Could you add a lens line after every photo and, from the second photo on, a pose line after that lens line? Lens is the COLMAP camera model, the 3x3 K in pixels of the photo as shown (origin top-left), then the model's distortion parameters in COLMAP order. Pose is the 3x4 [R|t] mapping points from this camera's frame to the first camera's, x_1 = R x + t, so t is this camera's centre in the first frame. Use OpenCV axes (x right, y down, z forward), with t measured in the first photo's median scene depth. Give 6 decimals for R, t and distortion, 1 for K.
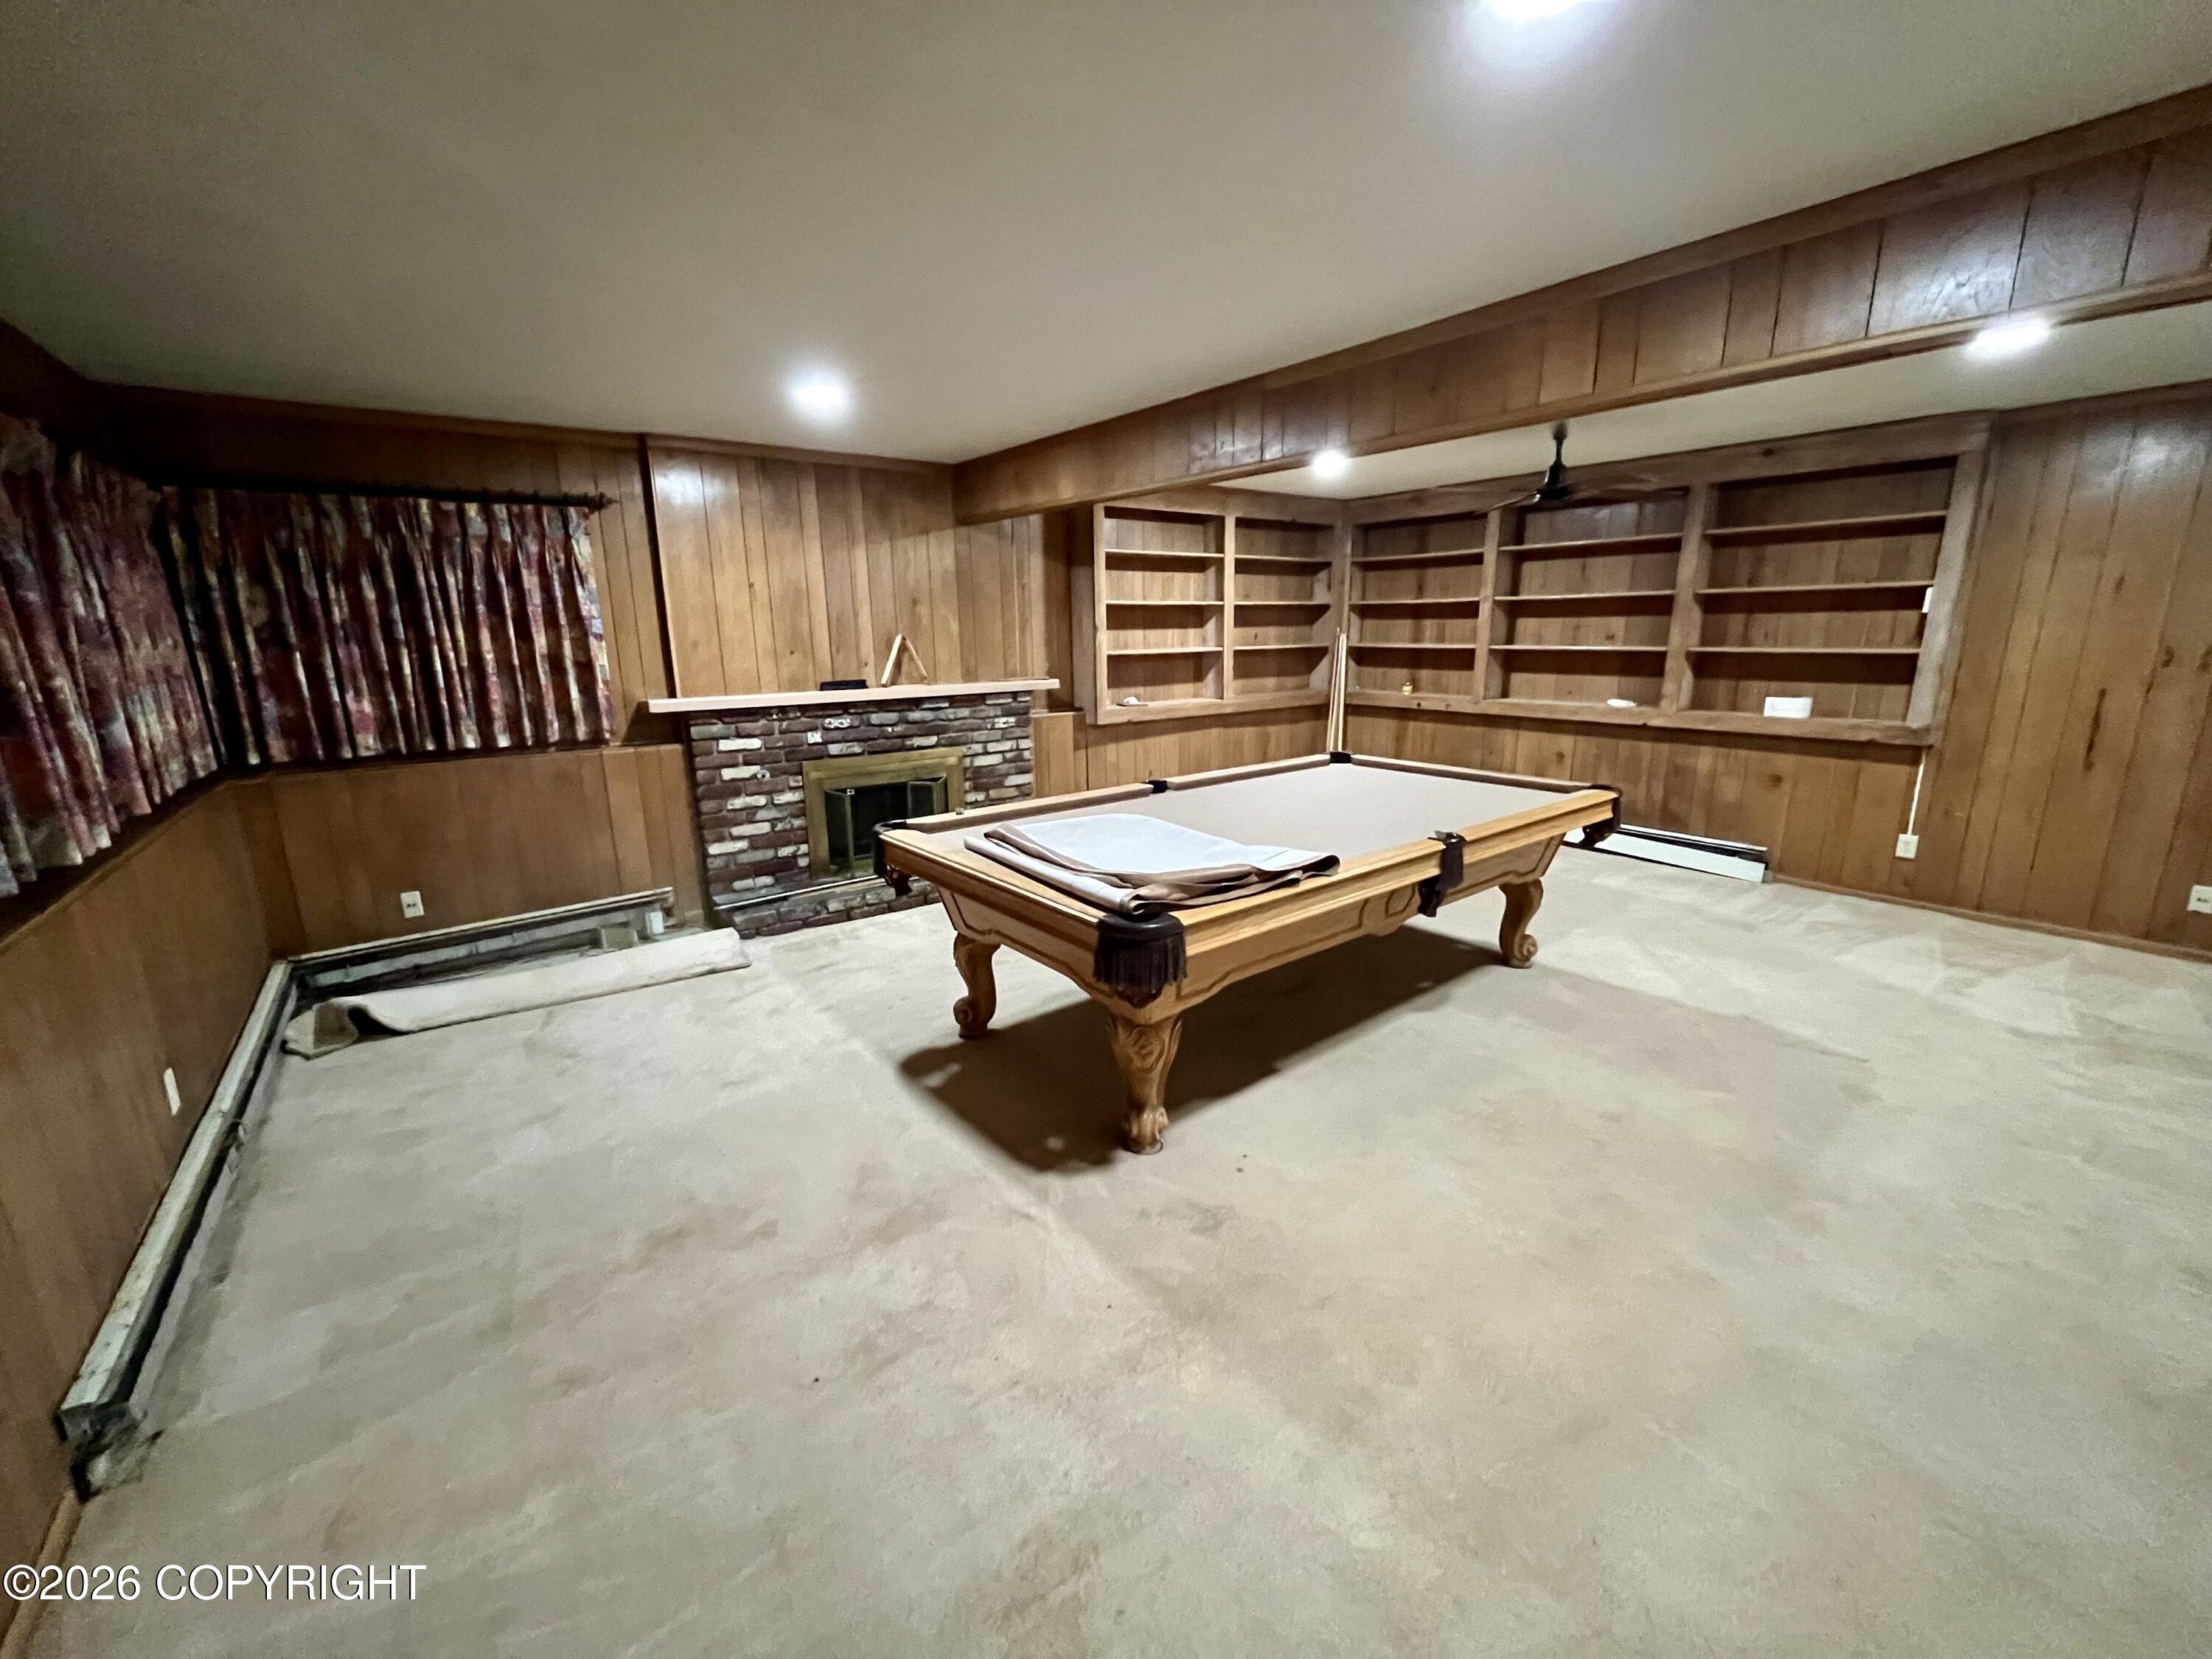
lens RADIAL K [[888.2, 0, 1101.2], [0, 888.2, 834.6], [0, 0, 1]] dist [-0.001898, -0.000444]
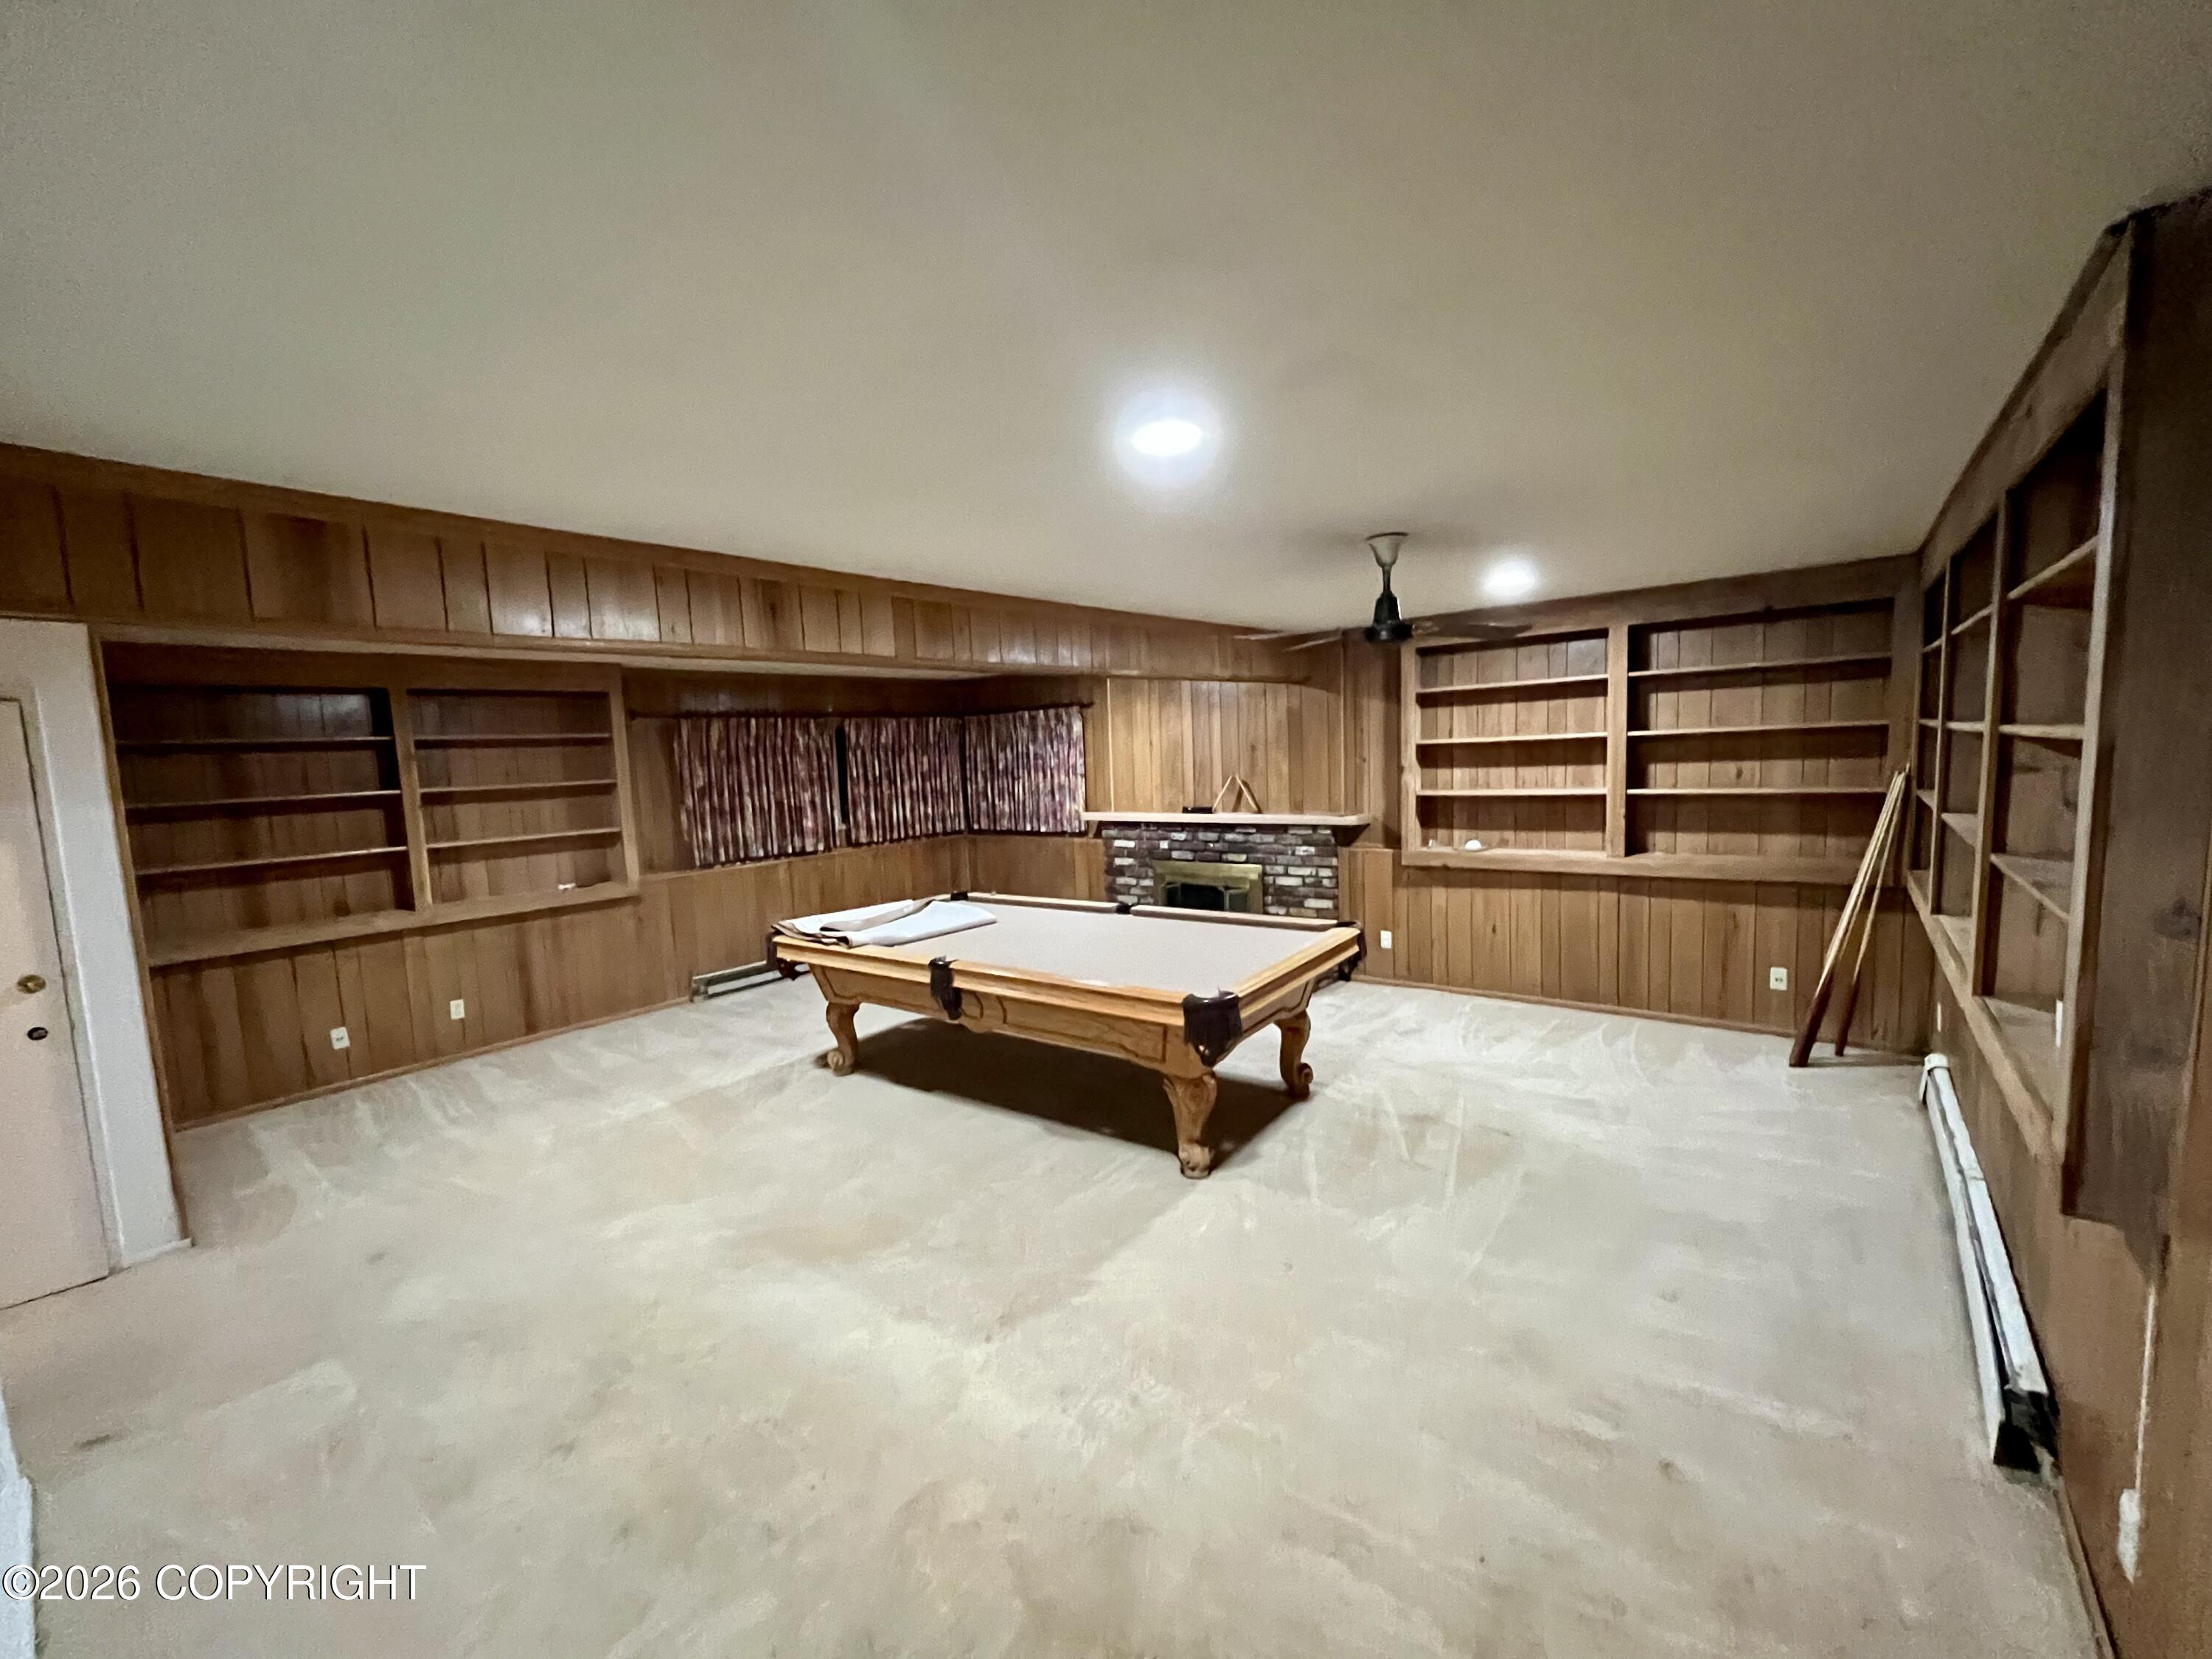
lens RADIAL K [[888.2, 0, 1100.1], [0, 888.2, 838.2], [0, 0, 1]] dist [-0.001898, -0.000444]
pose [[0.265388, 0.095464, -0.959404, 0.988522], [-0.181382, 0.982262, 0.047565, -0.161940], [0.946926, 0.161396, 0.277996, 0.474256]]
